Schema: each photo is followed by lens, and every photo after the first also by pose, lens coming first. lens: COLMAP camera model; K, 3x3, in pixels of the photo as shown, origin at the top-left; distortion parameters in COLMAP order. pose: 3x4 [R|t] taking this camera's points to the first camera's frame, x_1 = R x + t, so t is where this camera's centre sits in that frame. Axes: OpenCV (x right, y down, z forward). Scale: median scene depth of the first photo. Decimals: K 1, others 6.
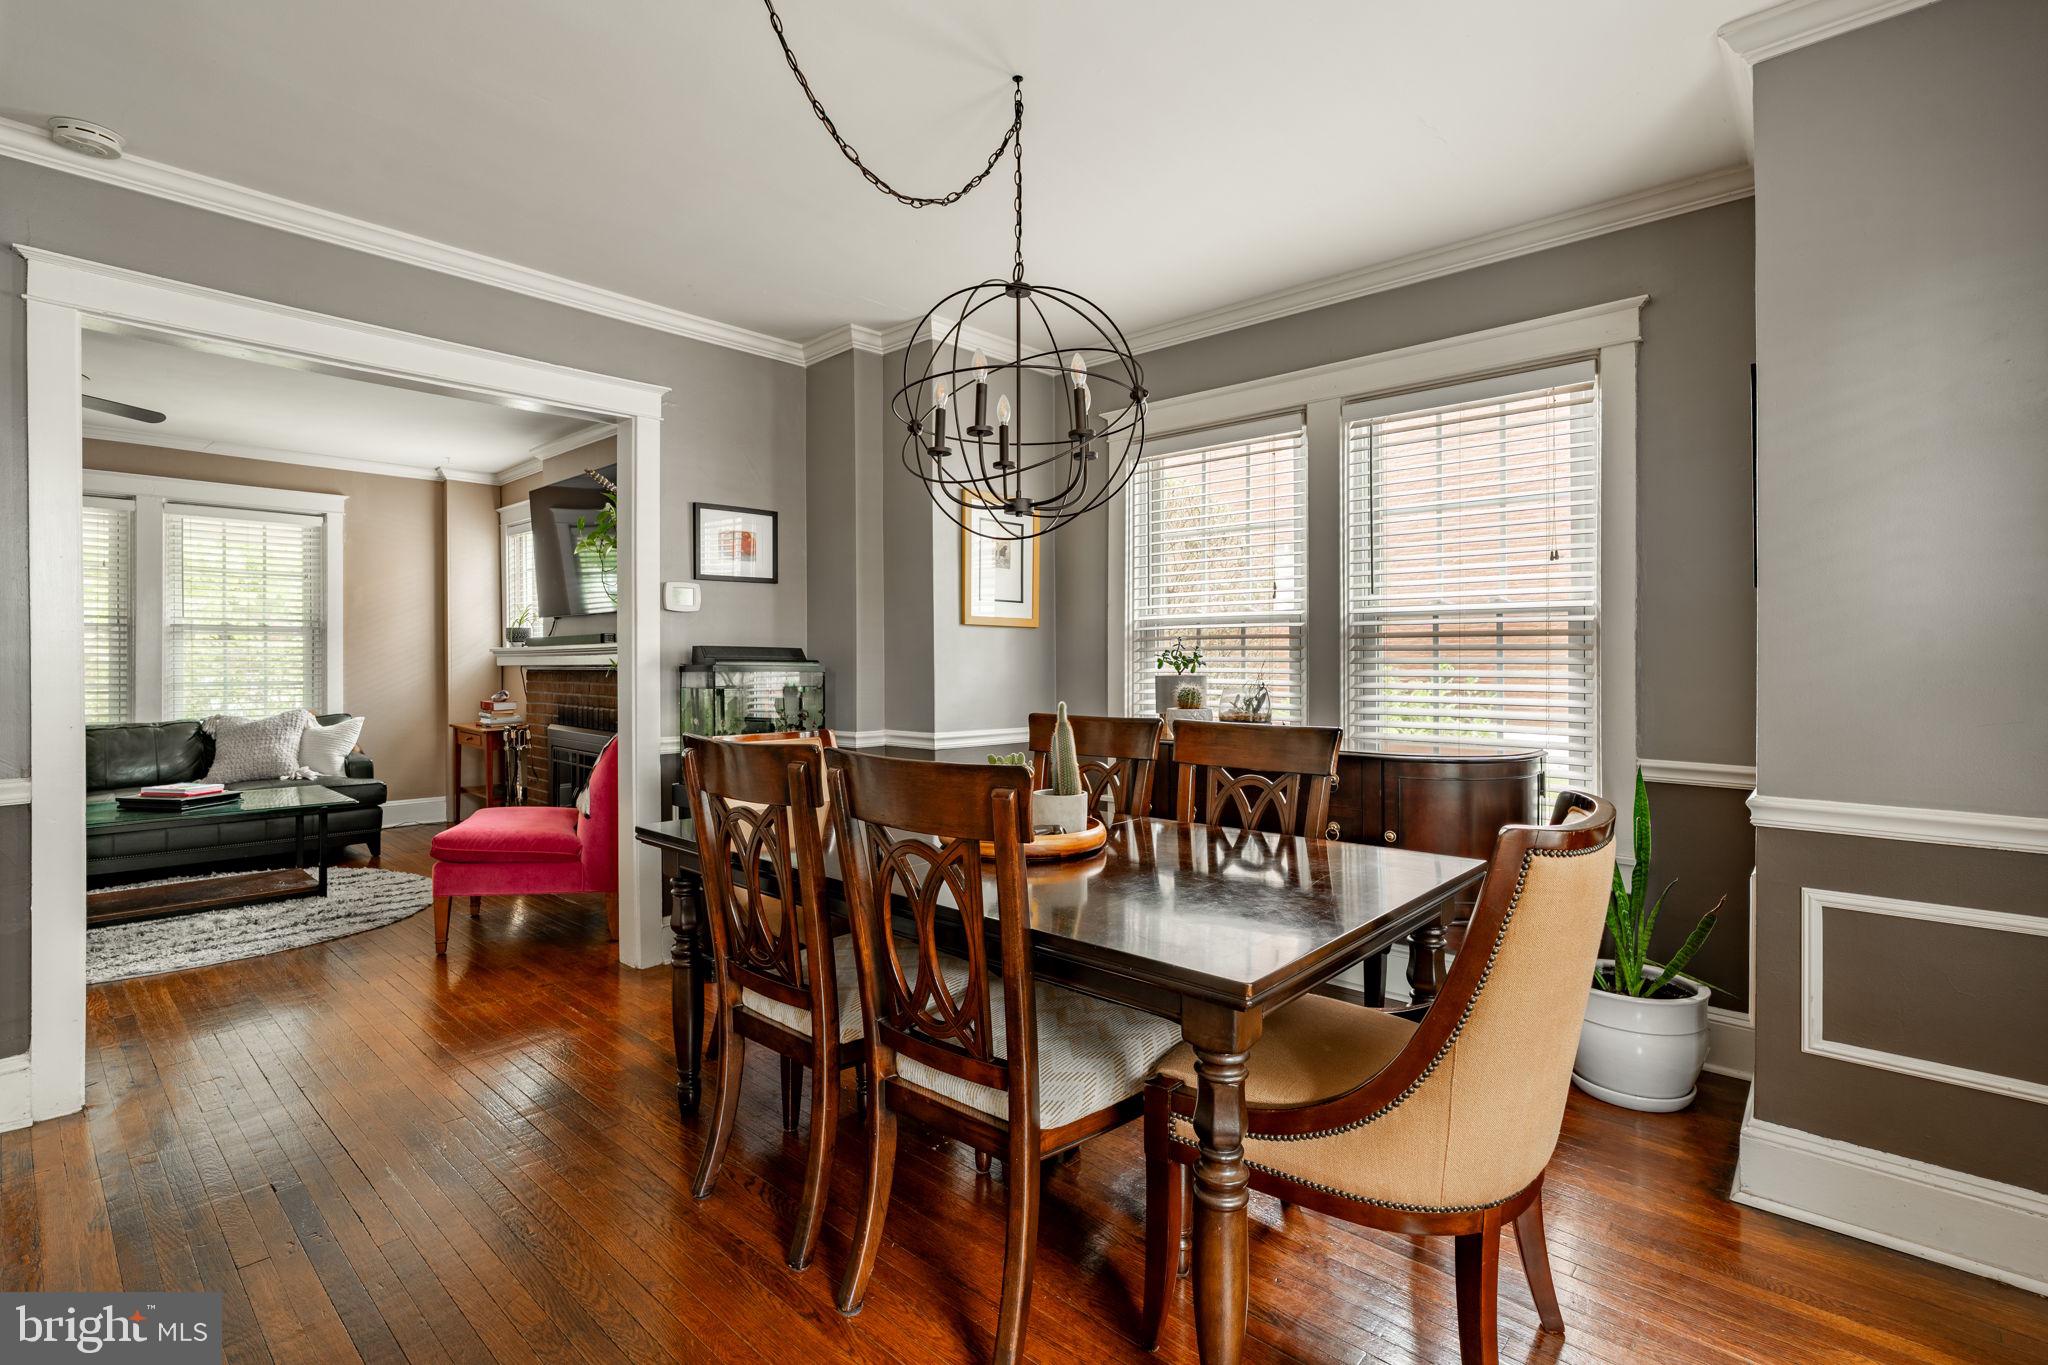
lens RADIAL K [[943.4, 0, 1042.5], [0, 943.4, 664.8], [0, 0, 1]] dist [-0.008710, 0.002952]
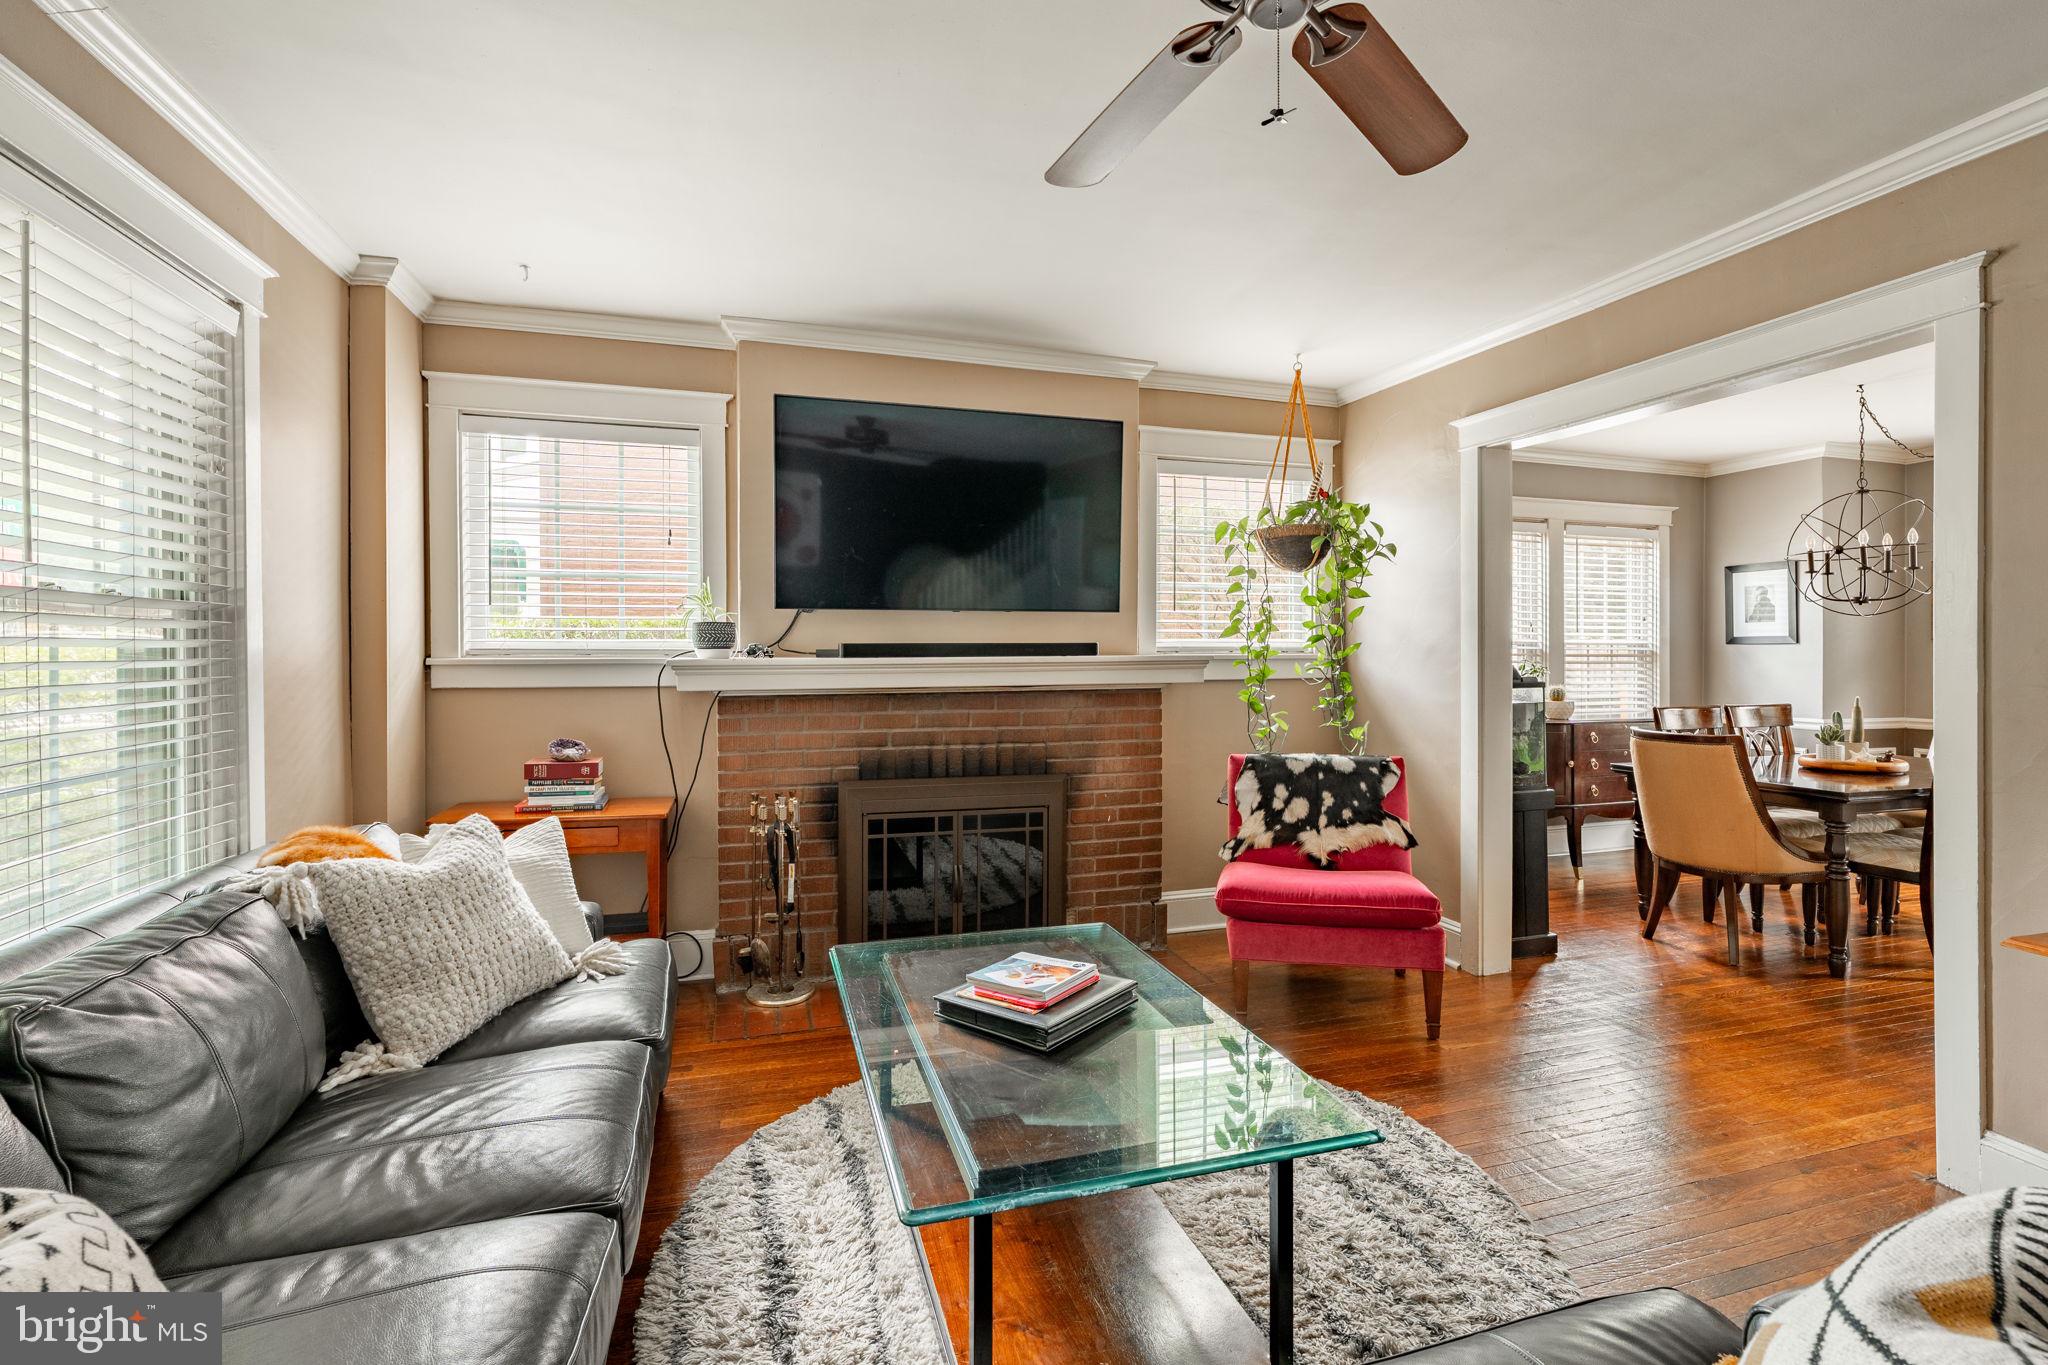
lens RADIAL K [[943.4, 0, 1045.1], [0, 943.4, 656.8], [0, 0, 1]] dist [-0.008710, 0.002952]
pose [[0.495830, 0.000099, 0.868419, -1.043103], [0.007513, 0.999962, -0.004404, -0.017936], [-0.868387, 0.008708, 0.495811, 0.606117]]
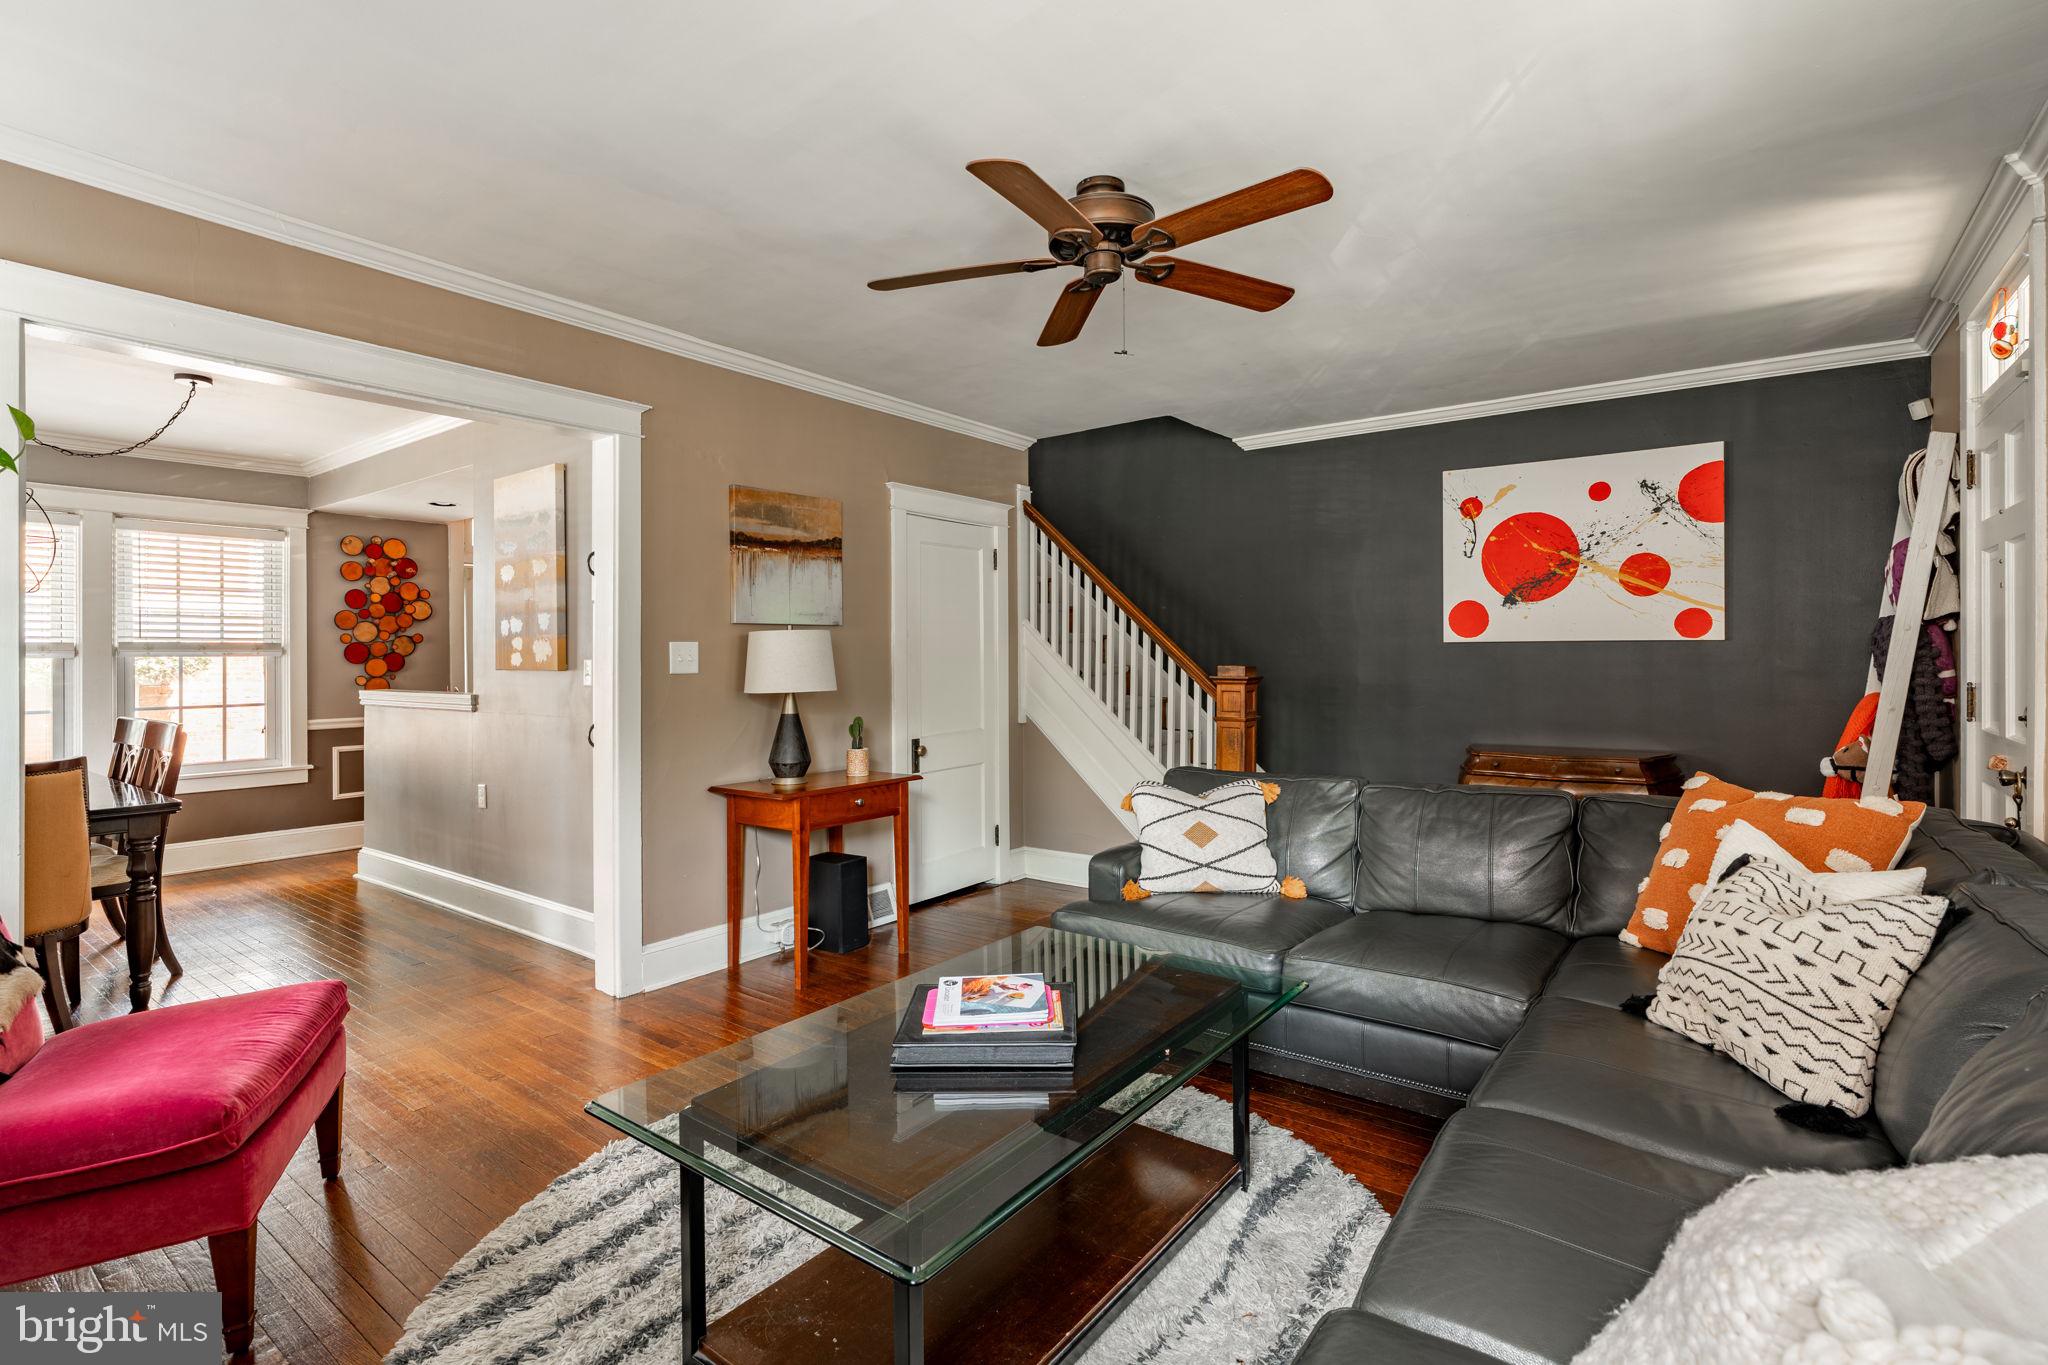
lens RADIAL K [[943.4, 0, 1063.1], [0, 943.4, 645.8], [0, 0, 1]] dist [-0.008710, 0.002952]
pose [[-0.994270, 0.011212, -0.106312, -0.717235], [0.010592, 0.999923, 0.006390, -0.025044], [0.106376, 0.005227, -0.994312, 1.135591]]
